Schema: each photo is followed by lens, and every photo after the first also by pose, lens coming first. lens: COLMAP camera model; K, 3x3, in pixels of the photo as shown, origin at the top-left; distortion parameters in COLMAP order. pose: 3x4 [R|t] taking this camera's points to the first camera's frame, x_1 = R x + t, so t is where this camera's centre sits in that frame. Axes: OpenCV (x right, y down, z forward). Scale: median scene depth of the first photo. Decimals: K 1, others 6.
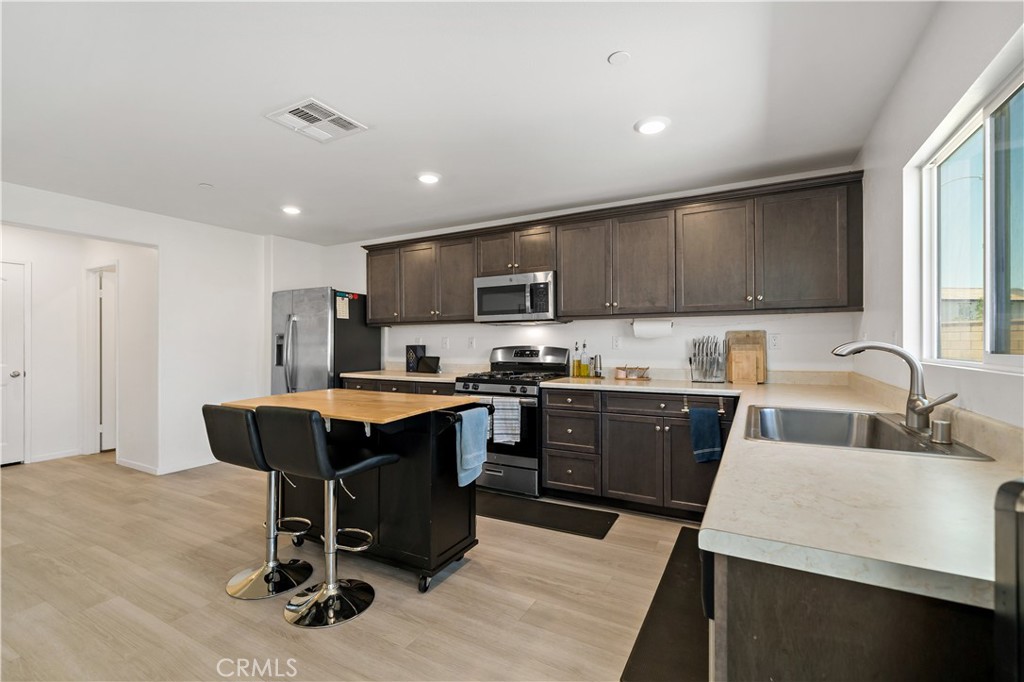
lens RADIAL K [[448.0, 0, 508.6], [0, 448.0, 335.2], [0, 0, 1]] dist [0.011283, -0.000291]
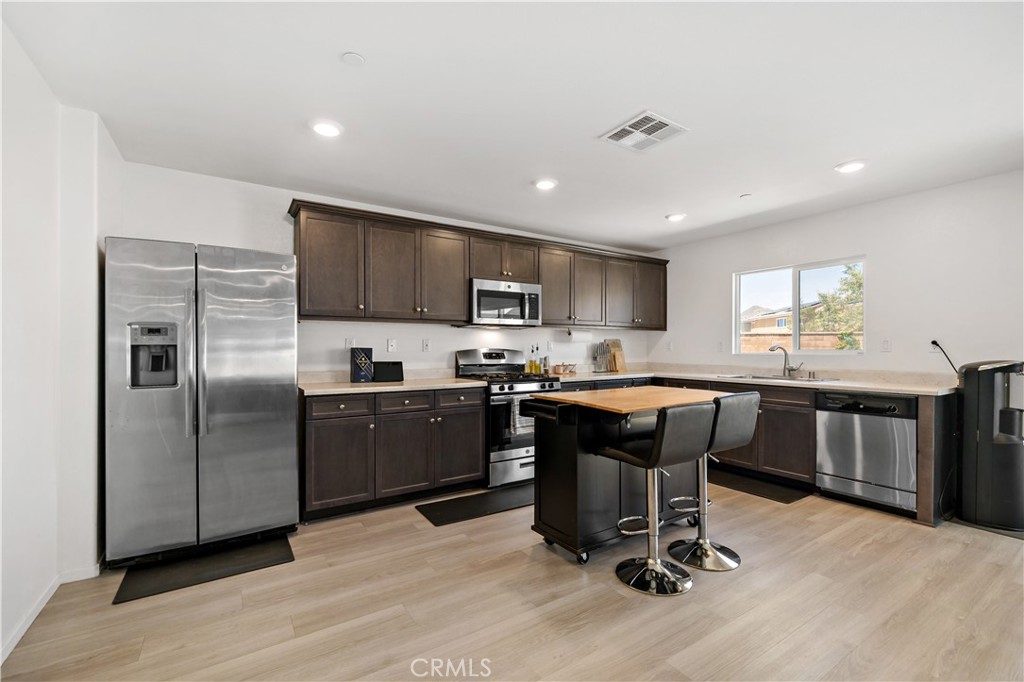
lens RADIAL K [[448.0, 0, 506.8], [0, 448.0, 350.4], [0, 0, 1]] dist [0.011283, -0.000291]
pose [[0.461457, -0.004020, 0.887153, -0.916532], [-0.020077, 0.999686, 0.014973, 0.011702], [-0.886935, -0.024721, 0.461232, 0.485565]]
